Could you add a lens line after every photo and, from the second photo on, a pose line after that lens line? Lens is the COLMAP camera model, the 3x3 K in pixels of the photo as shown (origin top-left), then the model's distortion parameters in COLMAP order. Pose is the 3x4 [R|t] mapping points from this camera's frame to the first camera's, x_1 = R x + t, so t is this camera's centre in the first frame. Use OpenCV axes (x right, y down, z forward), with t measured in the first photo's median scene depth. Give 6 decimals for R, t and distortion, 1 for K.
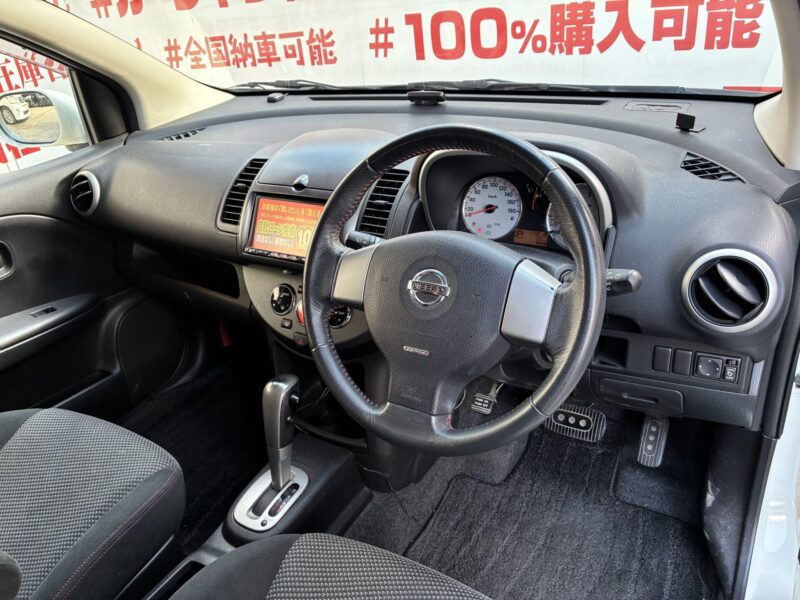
lens RADIAL K [[611.2, 0, 400.0], [0, 611.2, 300.0], [0, 0, 1]] dist [0.048385, -0.055418]
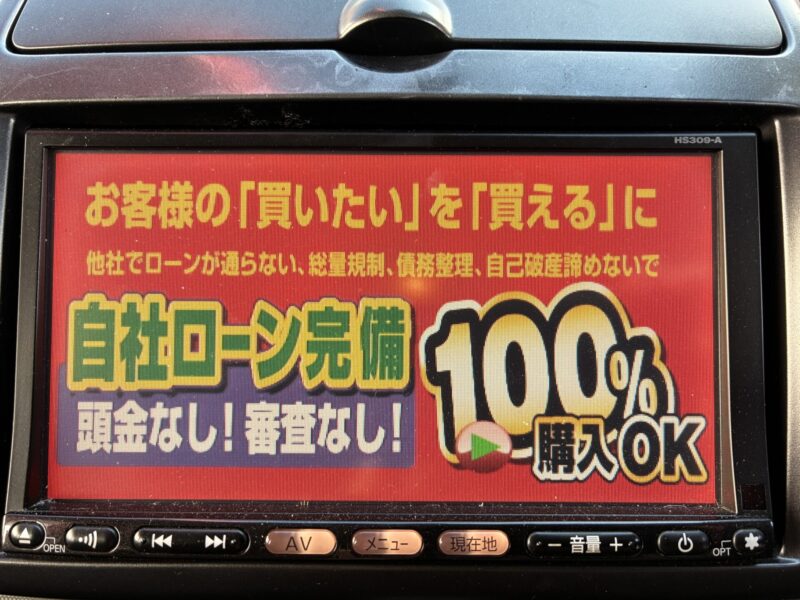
lens RADIAL K [[618.2, 0, 397.8], [0, 618.2, 278.1], [0, 0, 1]] dist [0.053074, -0.081293]
pose [[0.851719, -0.152439, 0.501335, -0.192299], [0.167274, 0.985788, 0.015561, -0.102104], [-0.496582, 0.070607, 0.865114, 0.680942]]
